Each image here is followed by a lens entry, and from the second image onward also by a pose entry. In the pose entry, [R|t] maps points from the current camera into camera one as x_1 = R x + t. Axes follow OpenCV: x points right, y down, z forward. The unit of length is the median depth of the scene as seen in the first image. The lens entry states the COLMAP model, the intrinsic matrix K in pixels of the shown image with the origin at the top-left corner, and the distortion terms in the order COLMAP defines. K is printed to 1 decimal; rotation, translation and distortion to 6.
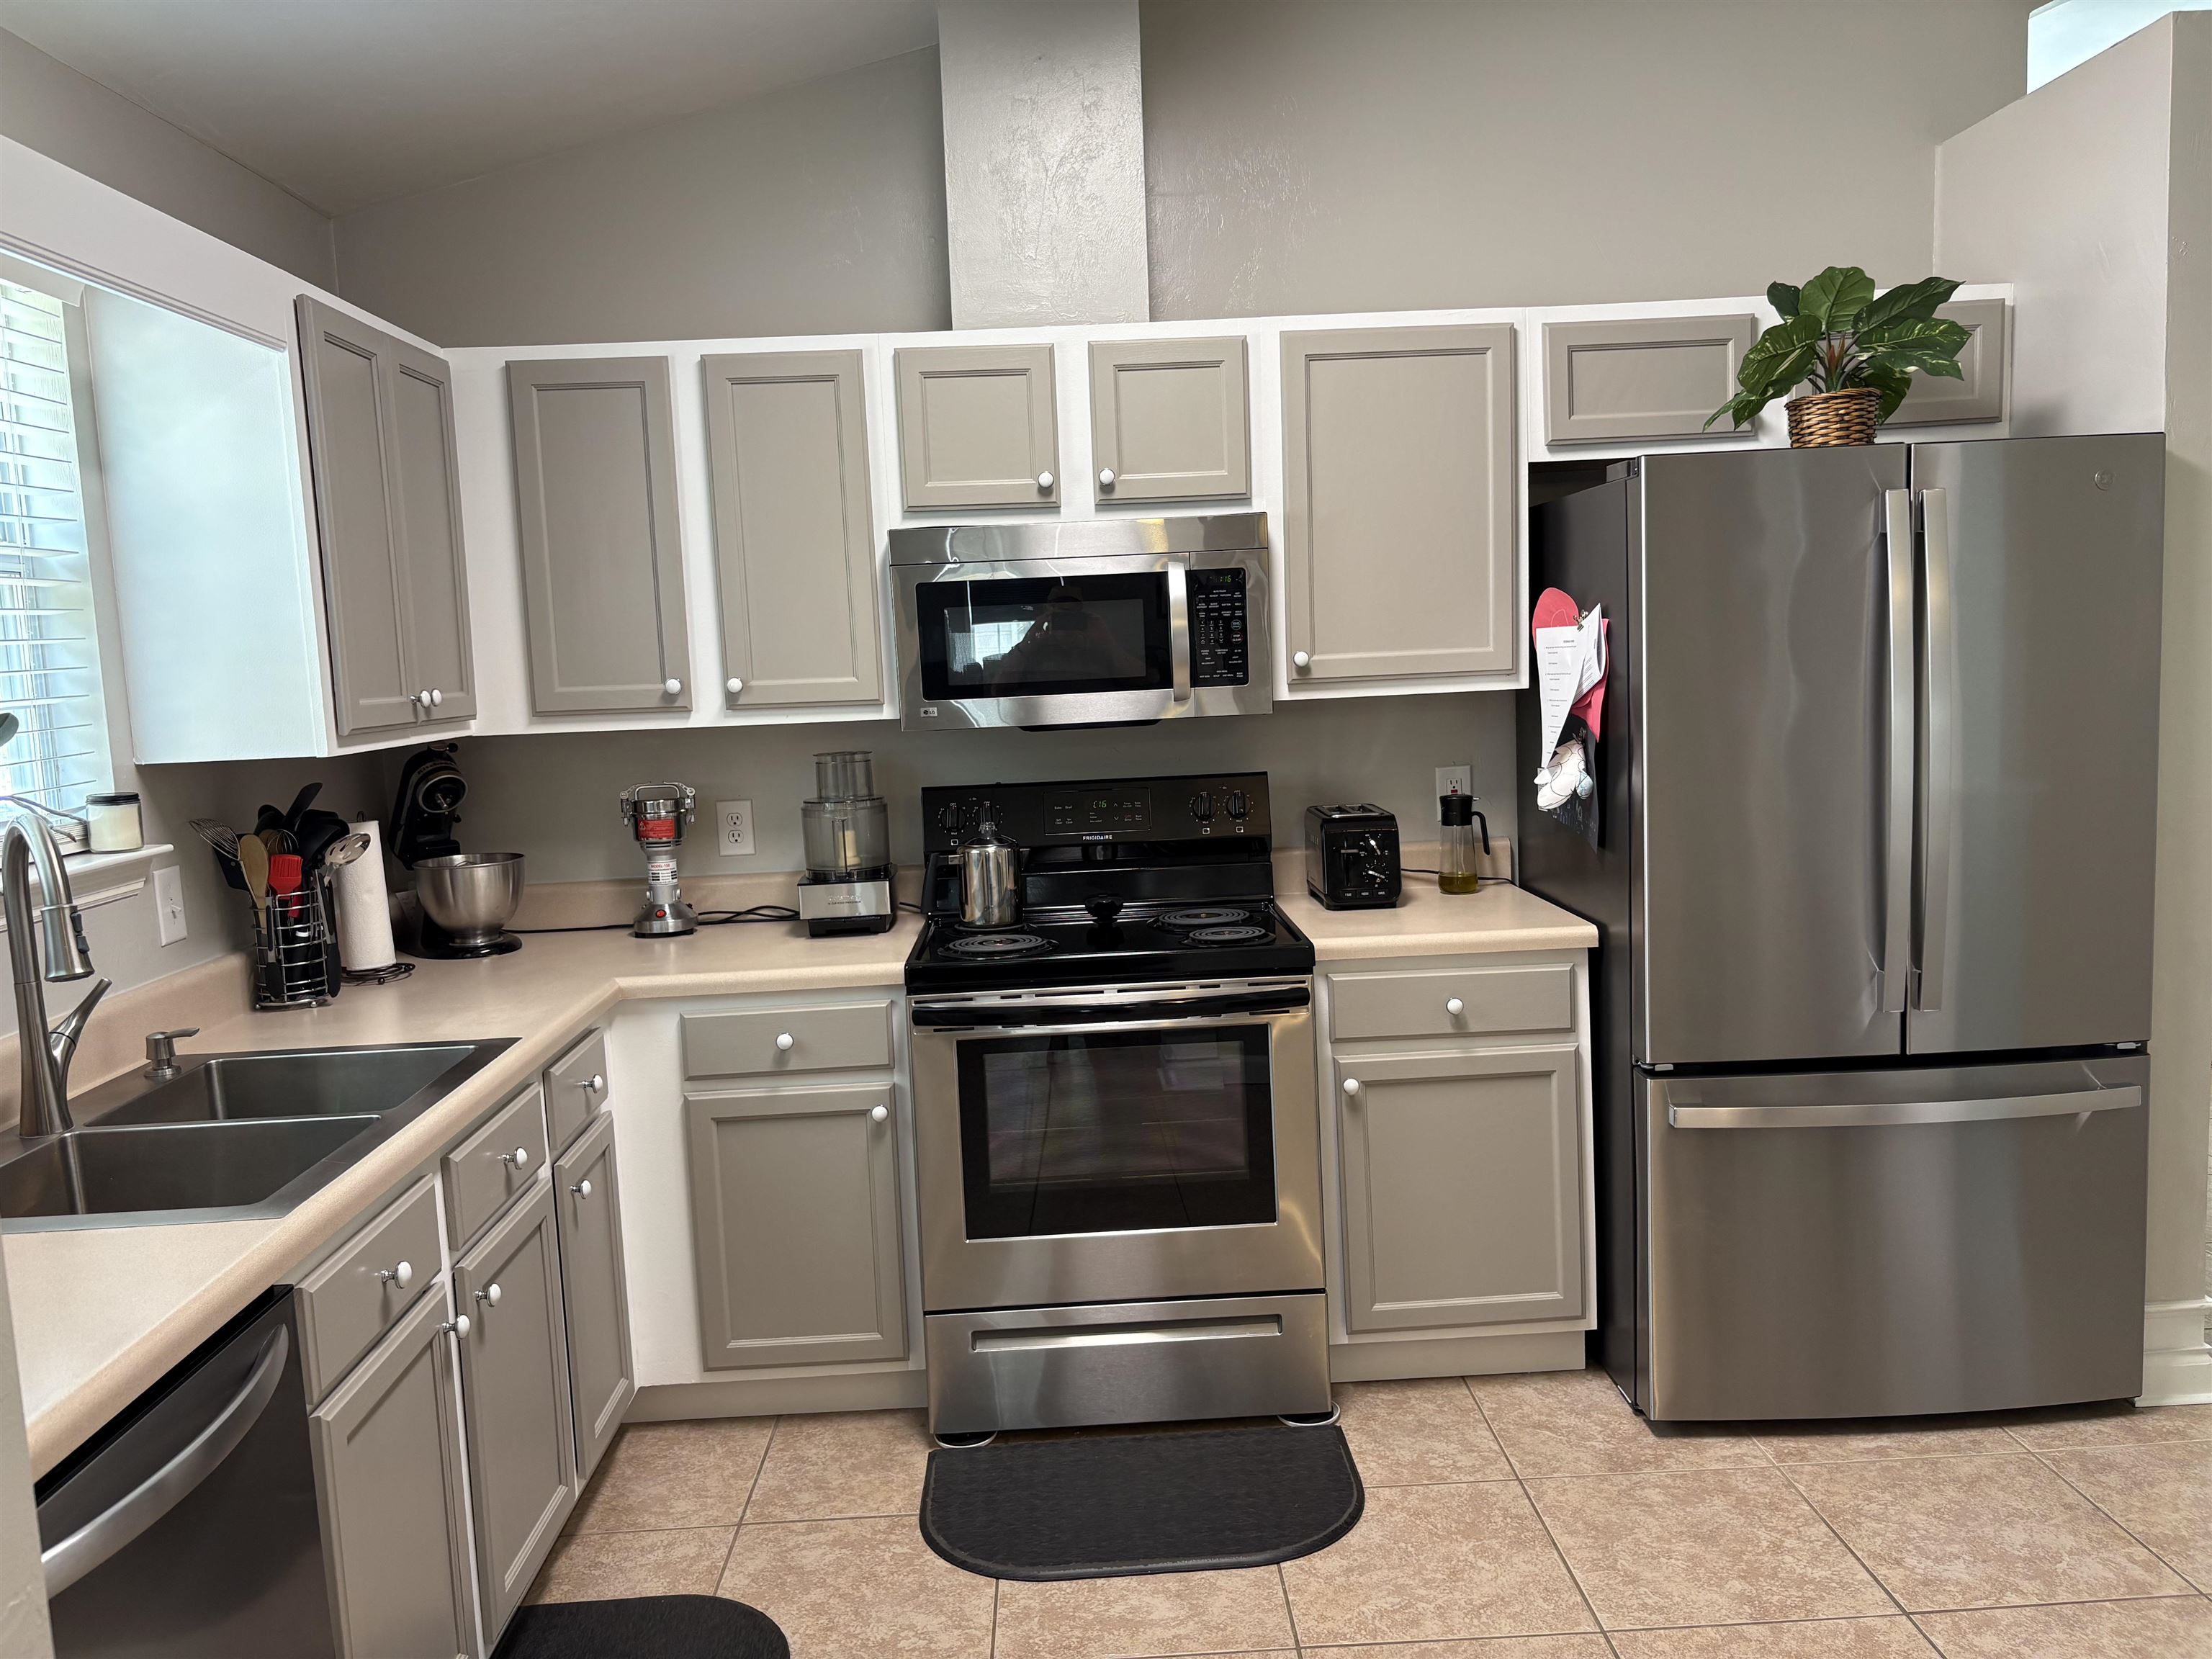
lens RADIAL K [[1676.4, 0, 1110.7], [0, 1676.4, 834.5], [0, 0, 1]] dist [0.054923, -0.061468]
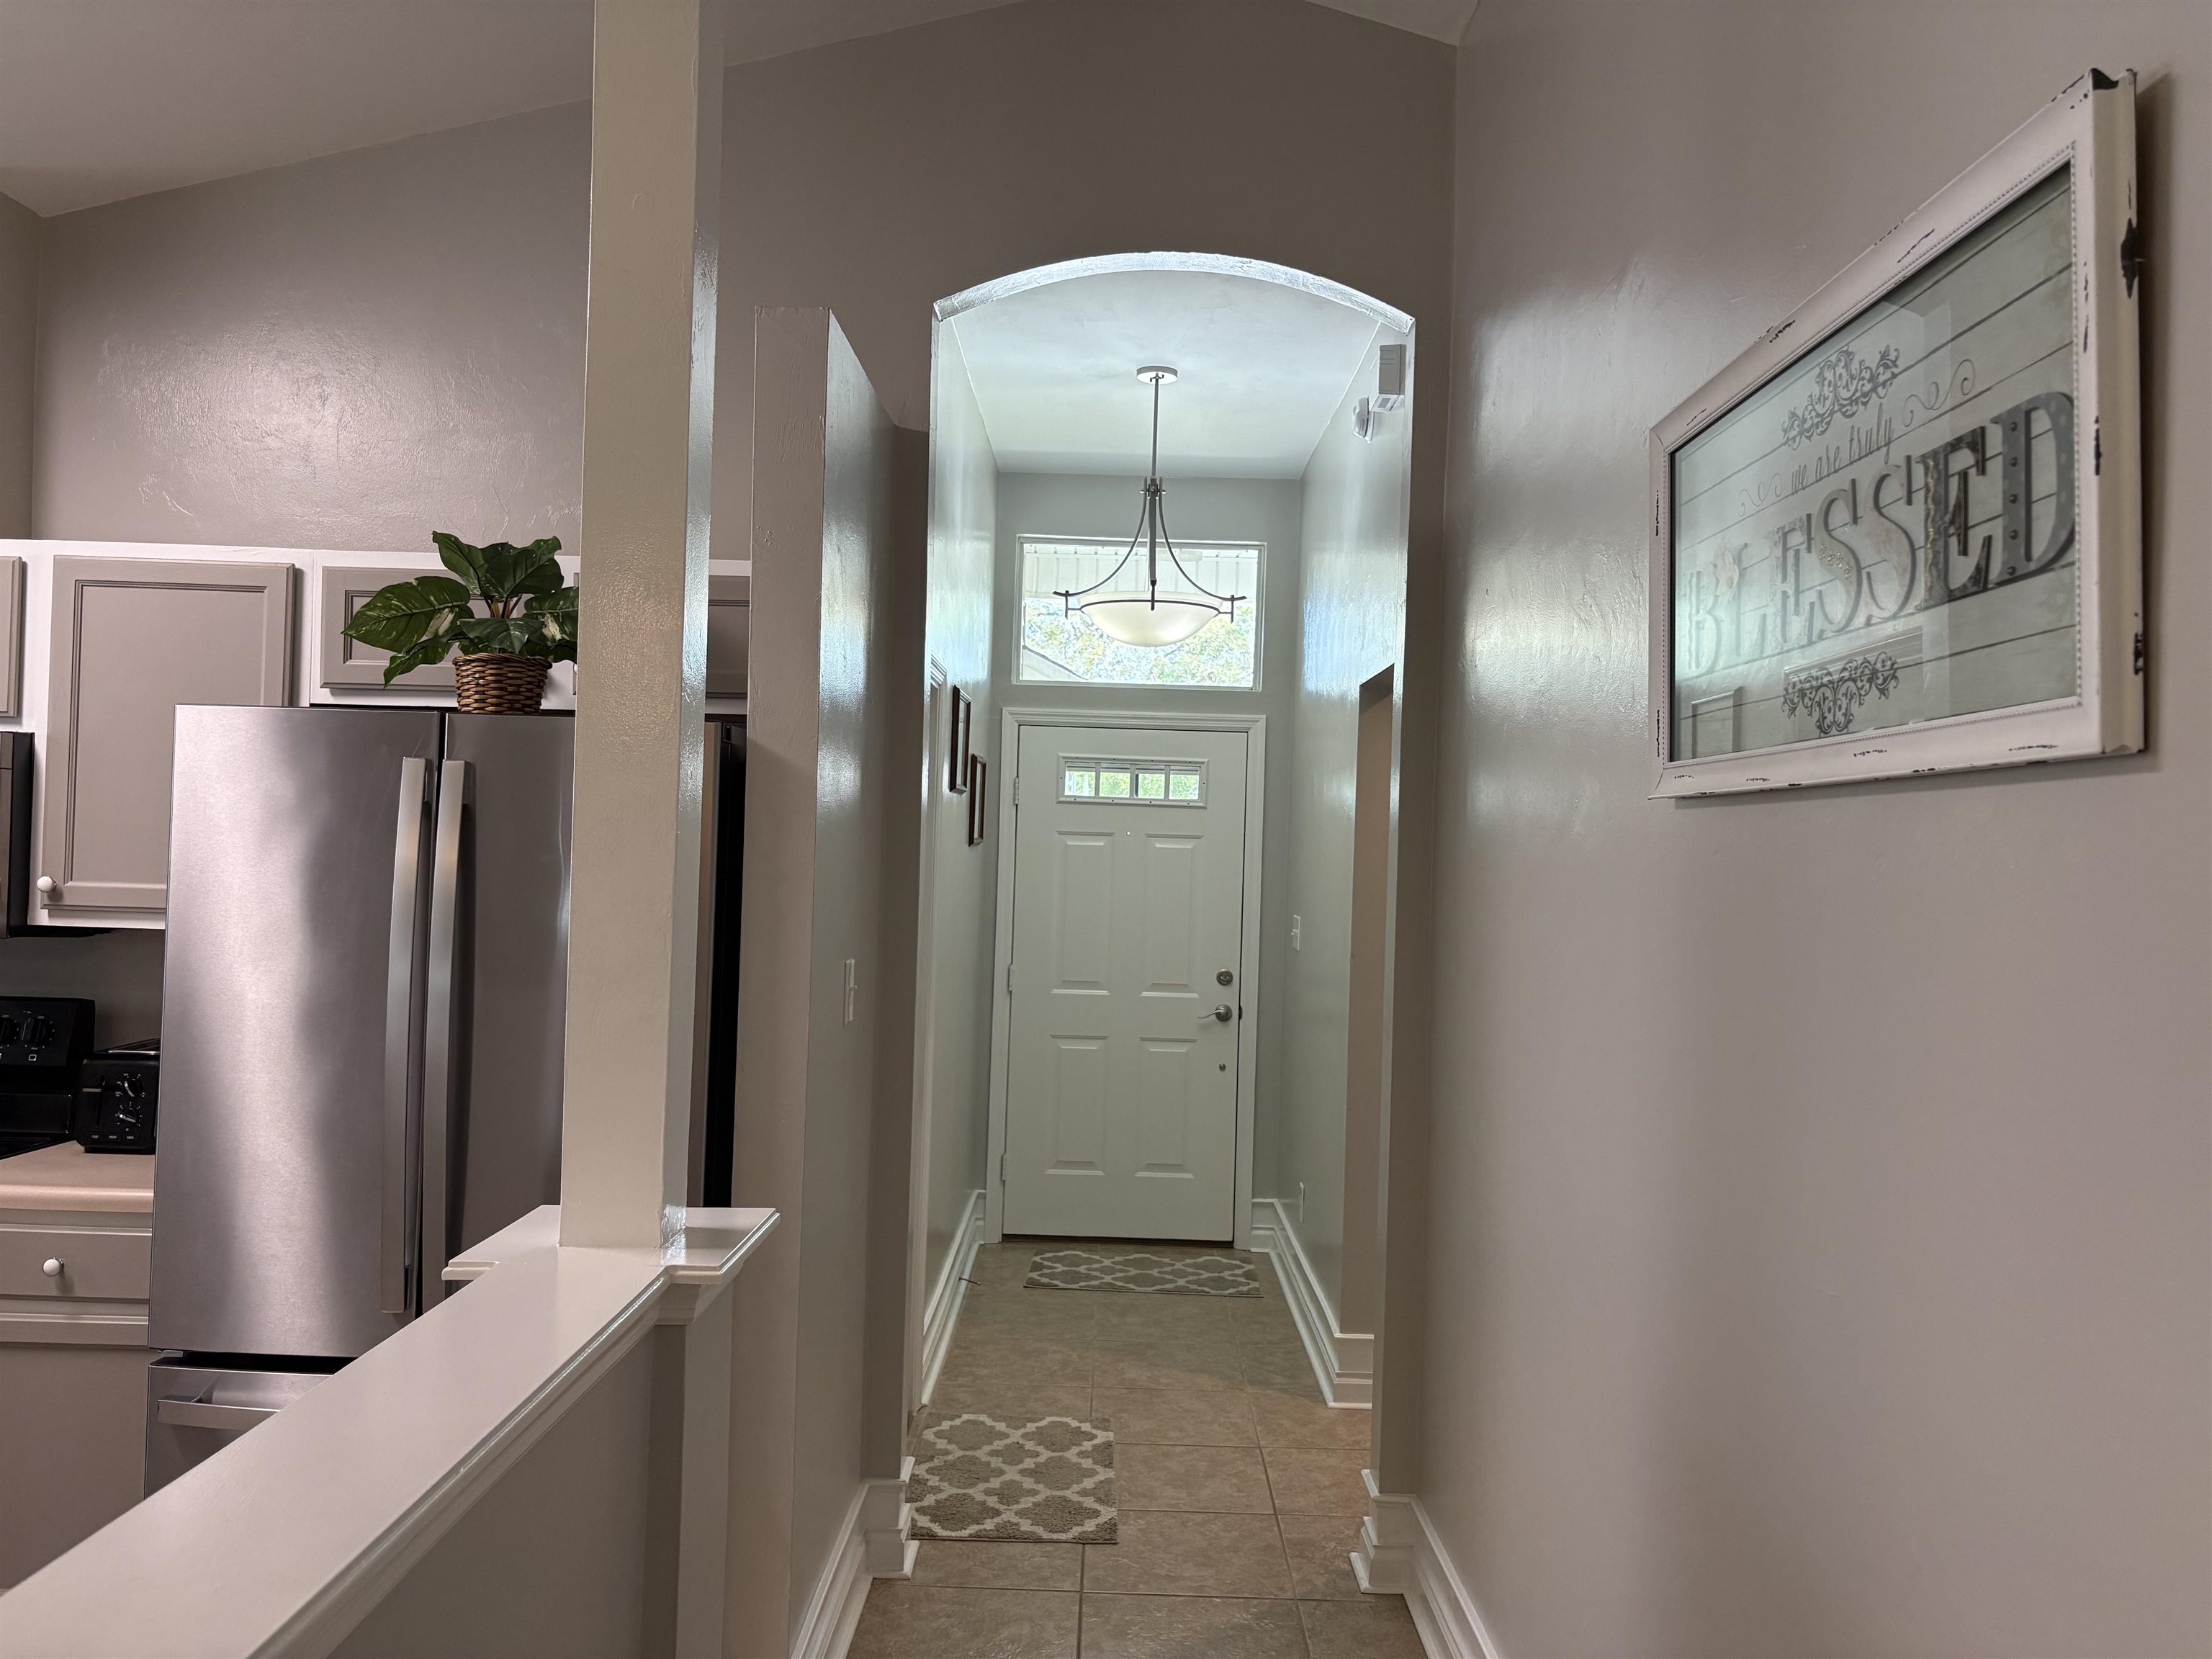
lens RADIAL K [[1676.4, 0, 1106.6], [0, 1676.4, 827.8], [0, 0, 1]] dist [0.054923, -0.061468]
pose [[0.996556, 0.073313, -0.038738, 0.768976], [-0.077601, 0.989217, -0.124208, -0.064409], [0.029214, 0.126786, 0.991500, 0.050925]]
